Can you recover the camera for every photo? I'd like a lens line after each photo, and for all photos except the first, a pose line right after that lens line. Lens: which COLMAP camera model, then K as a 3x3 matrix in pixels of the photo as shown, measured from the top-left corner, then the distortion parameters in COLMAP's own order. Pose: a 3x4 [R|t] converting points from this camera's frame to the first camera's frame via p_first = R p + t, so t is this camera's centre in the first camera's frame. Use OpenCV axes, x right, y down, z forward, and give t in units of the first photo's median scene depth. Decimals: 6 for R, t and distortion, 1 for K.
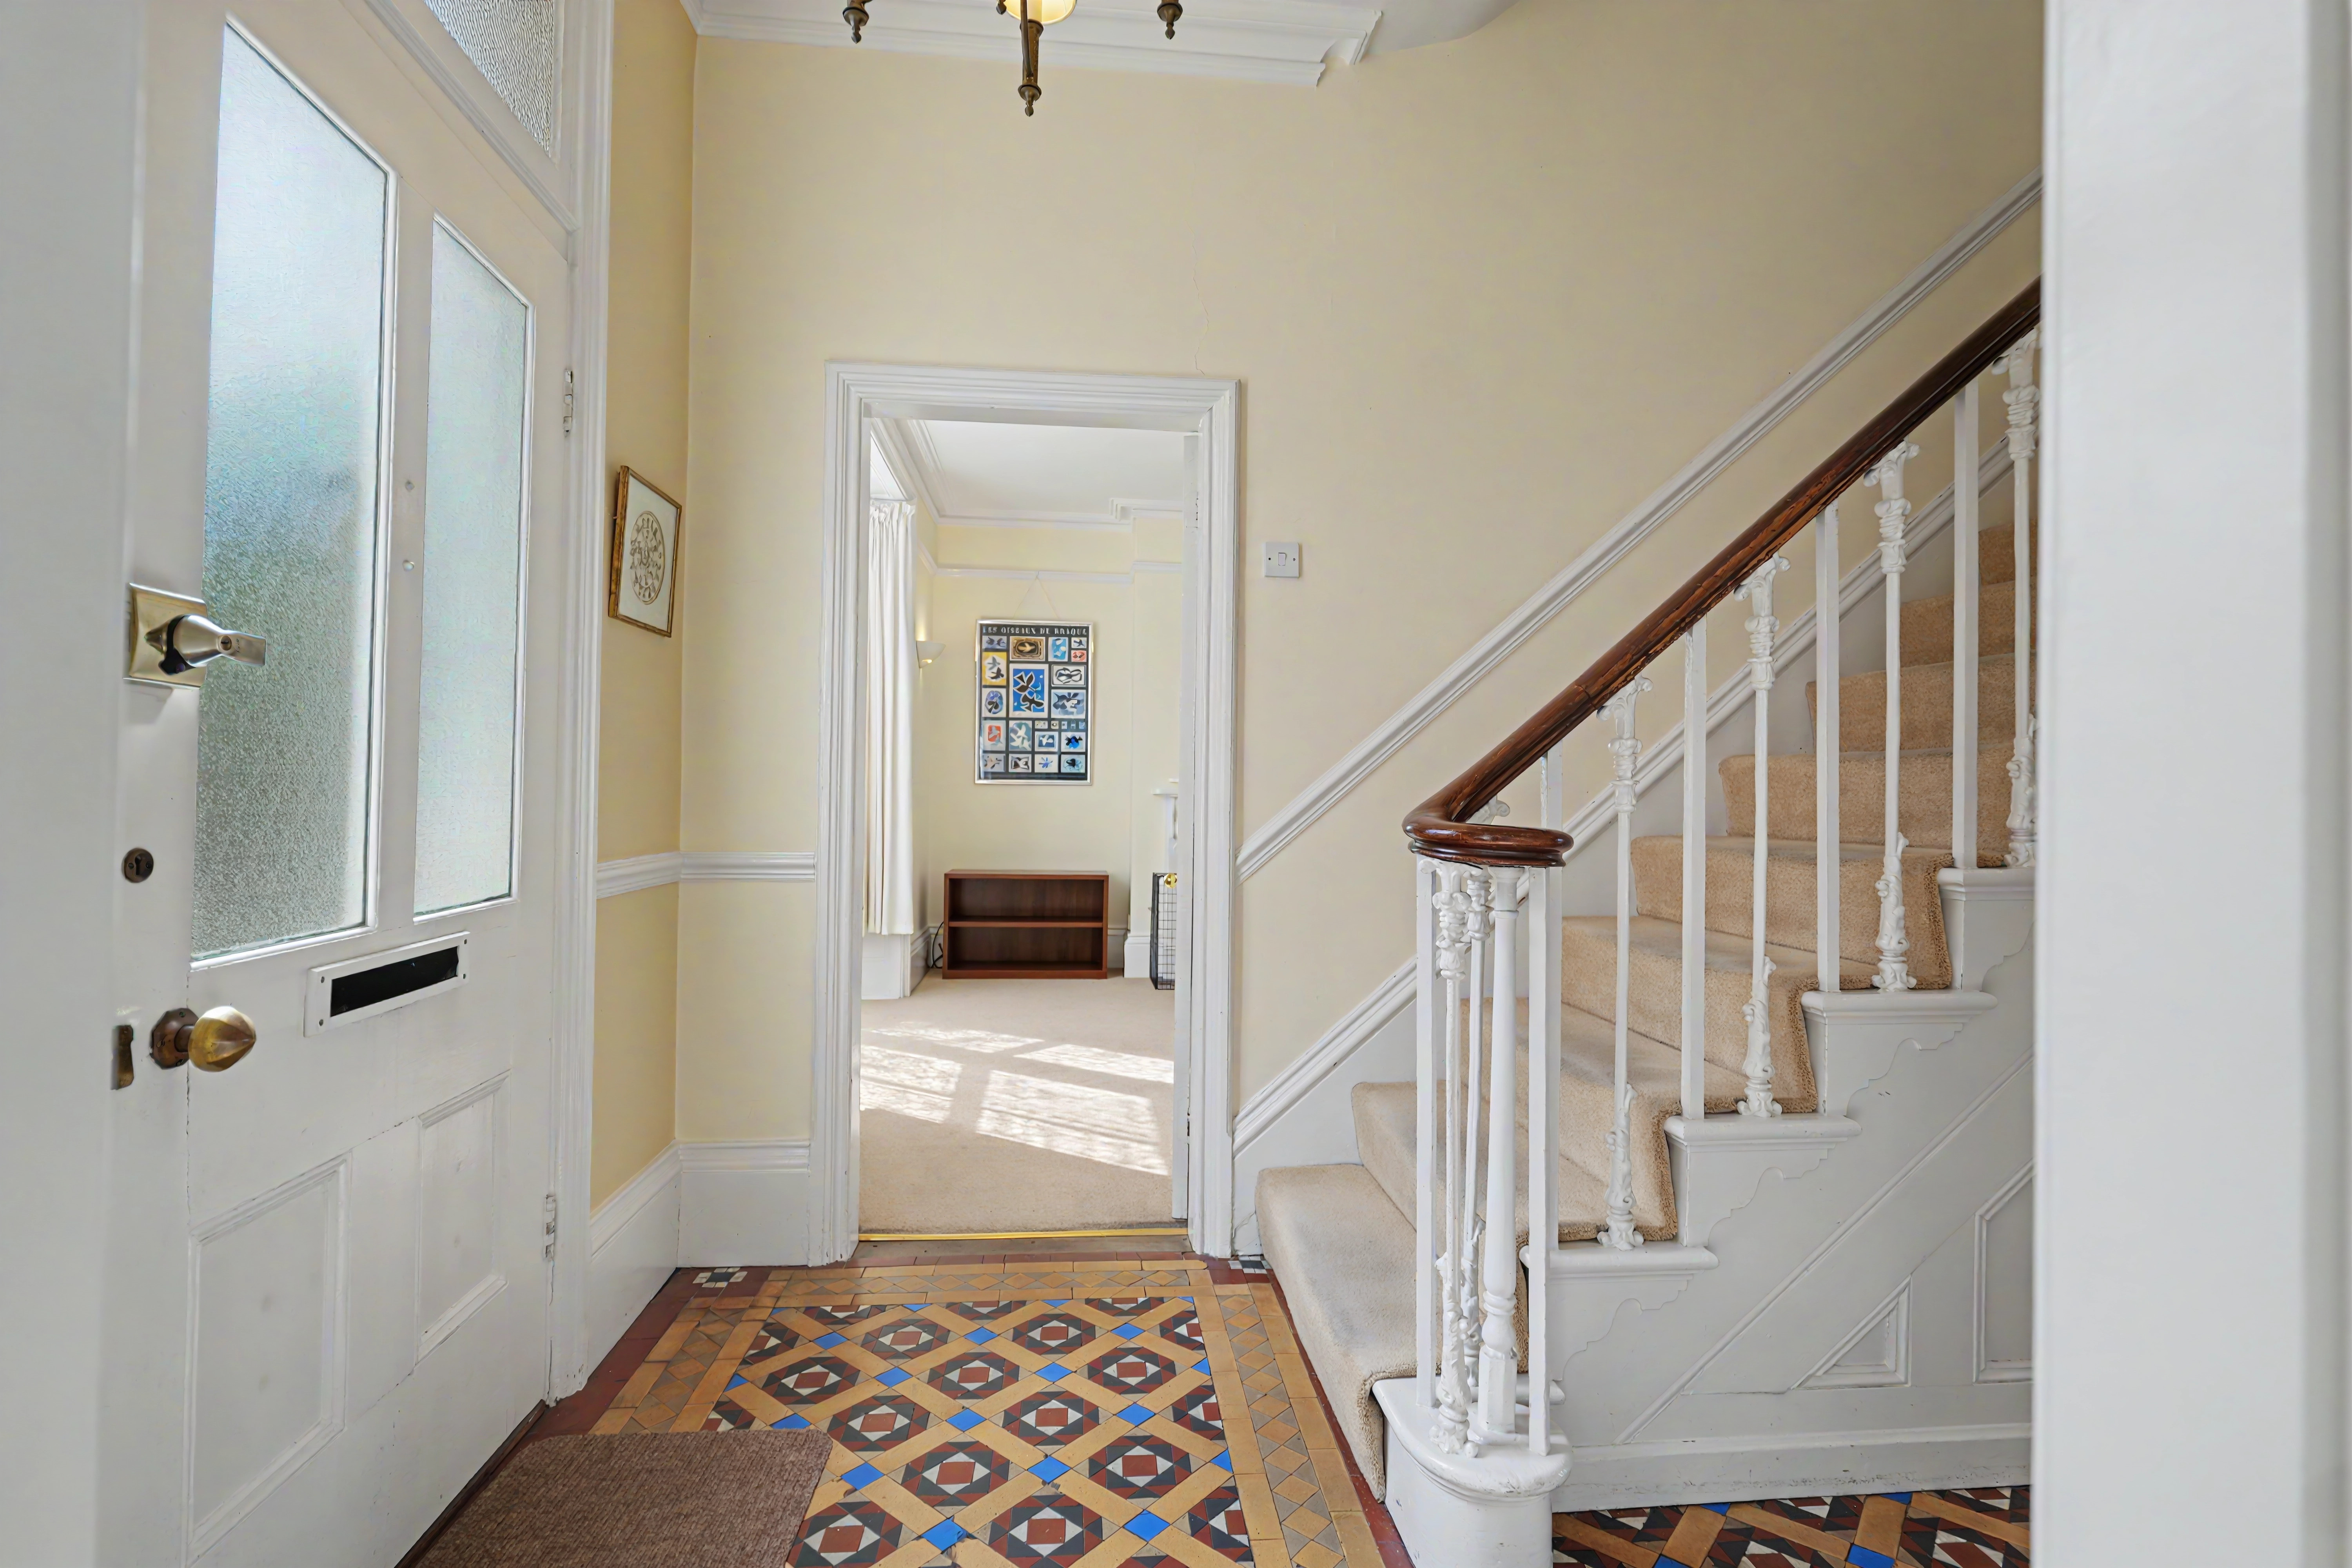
lens RADIAL K [[1083.4, 0, 1174.4], [0, 1083.4, 787.2], [0, 0, 1]] dist [0.000289, 0.000032]
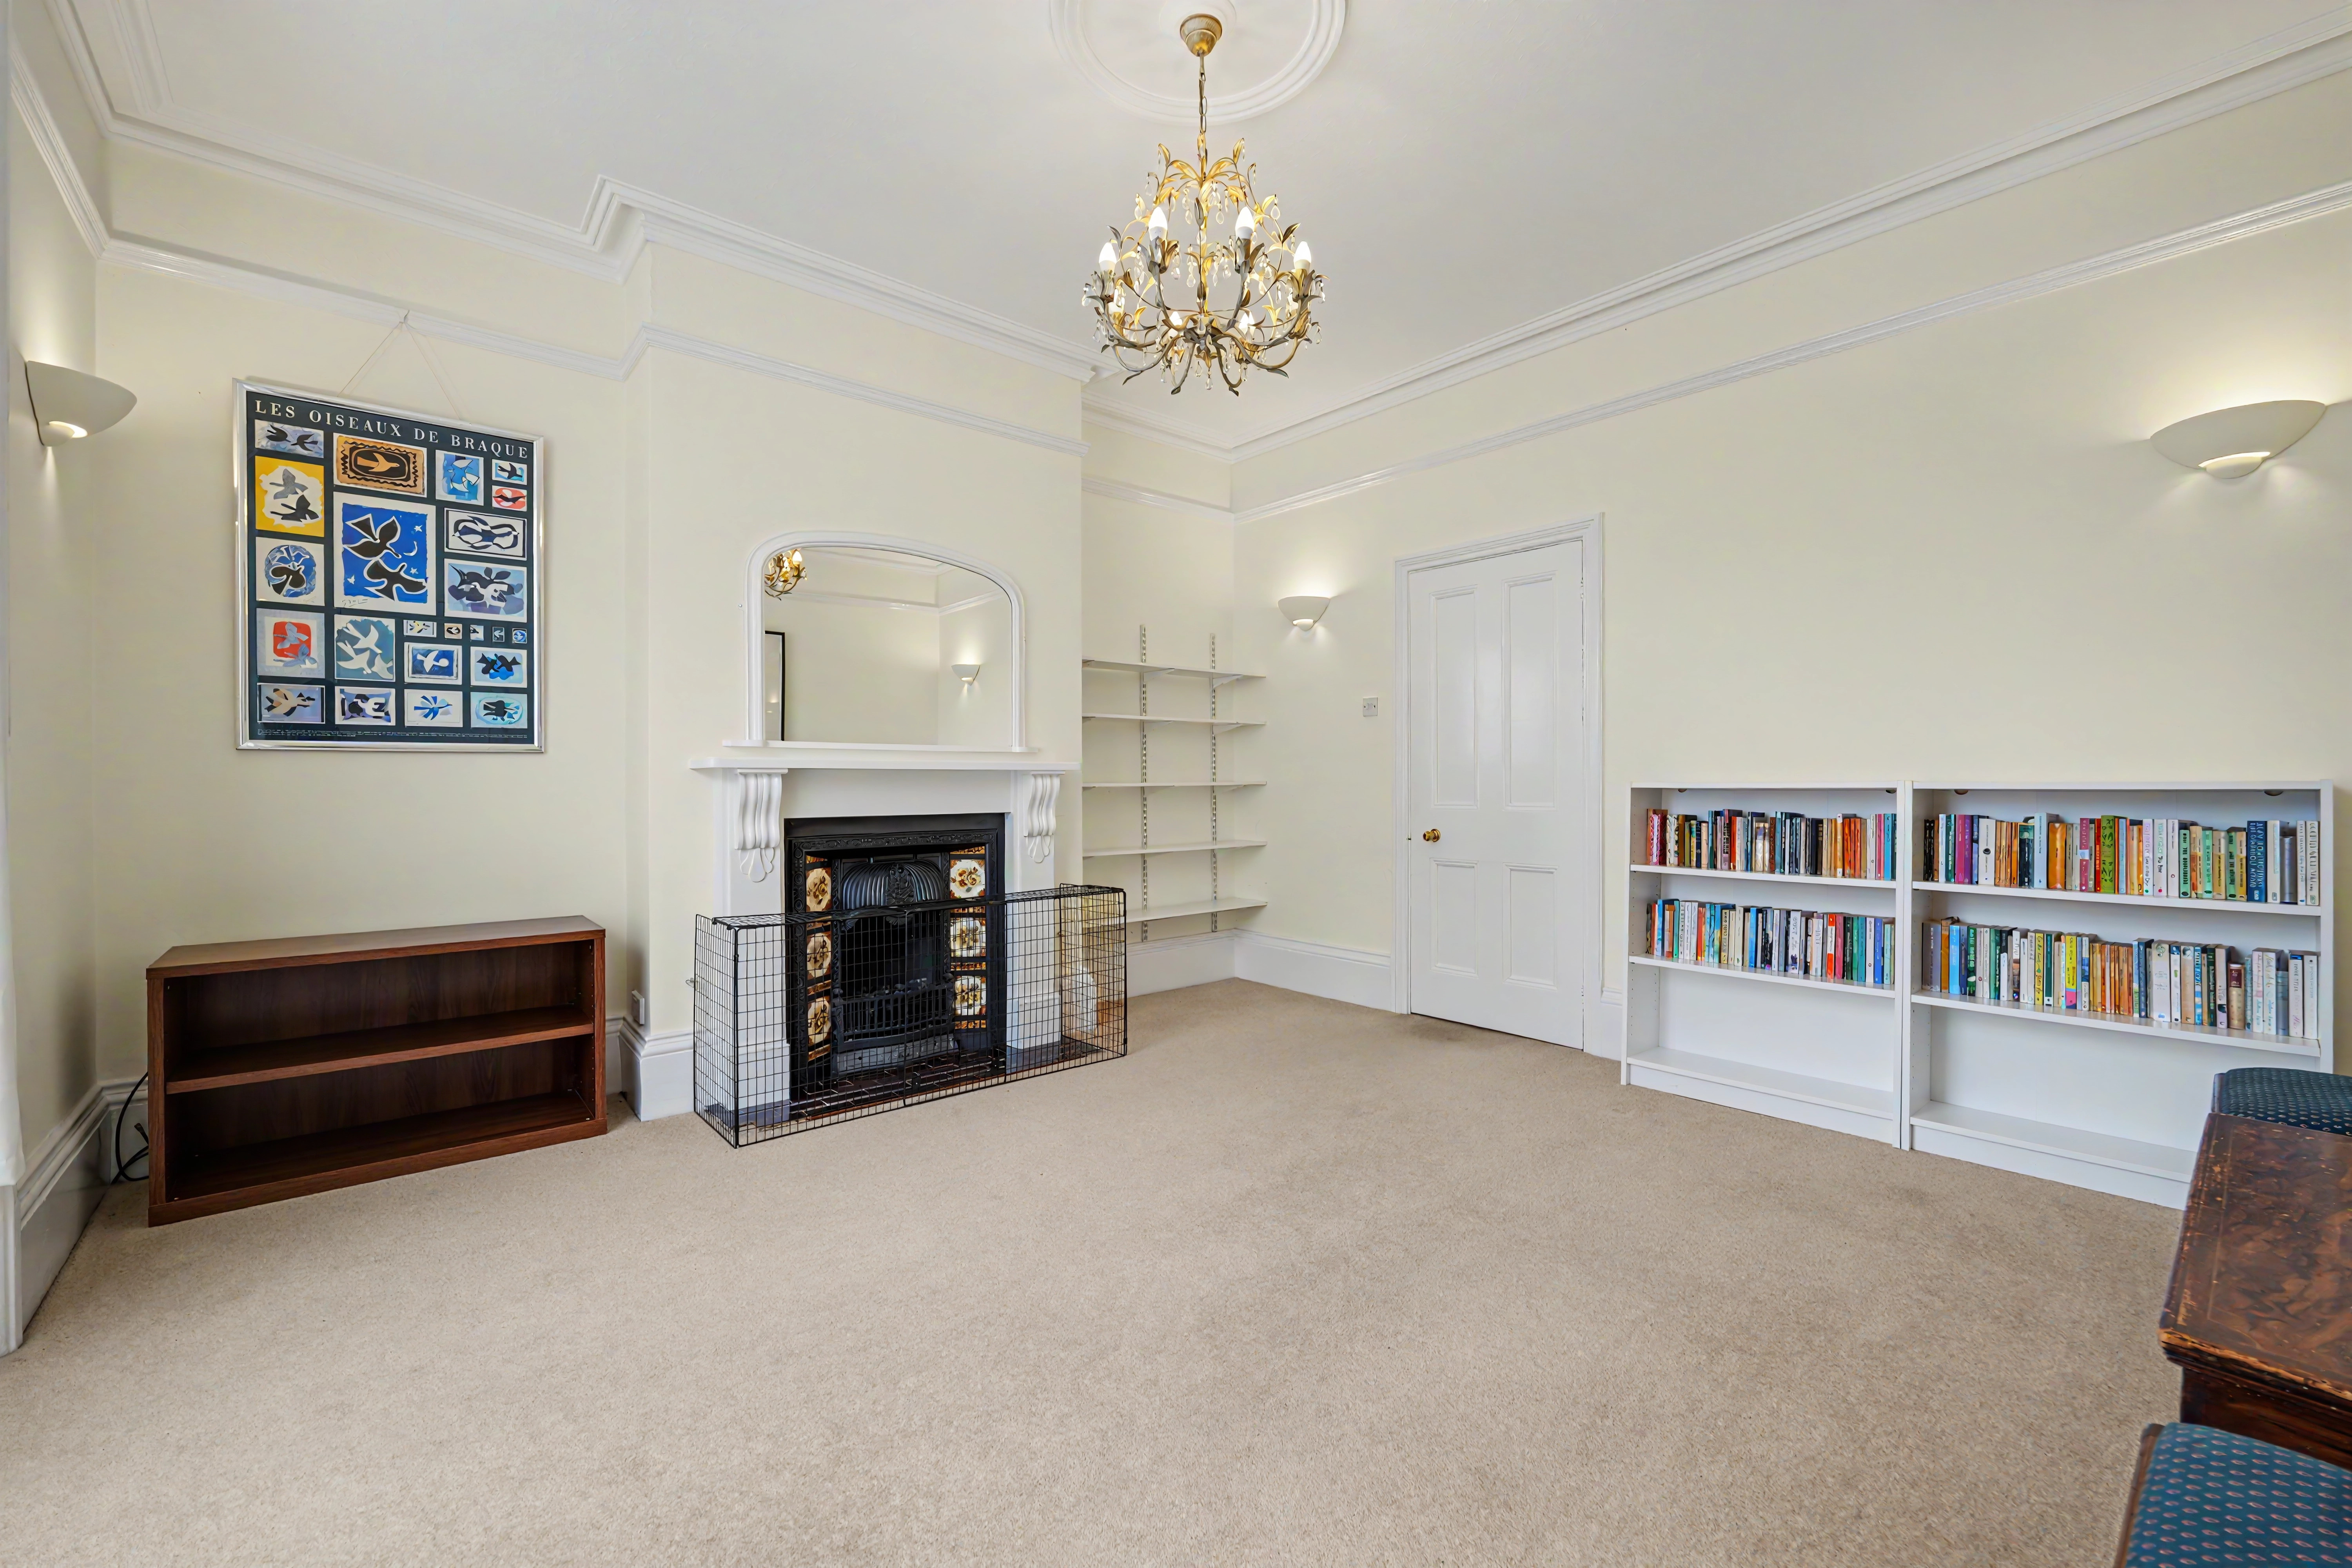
lens RADIAL K [[965.3, 0, 1168.2], [0, 965.3, 779.1], [0, 0, 1]] dist [-0.004215, -0.000935]
pose [[0.822944, -0.016182, 0.567892, -0.092839], [0.002259, 0.999680, 0.025212, -0.000076], [-0.568118, -0.019465, 0.822717, 0.451505]]
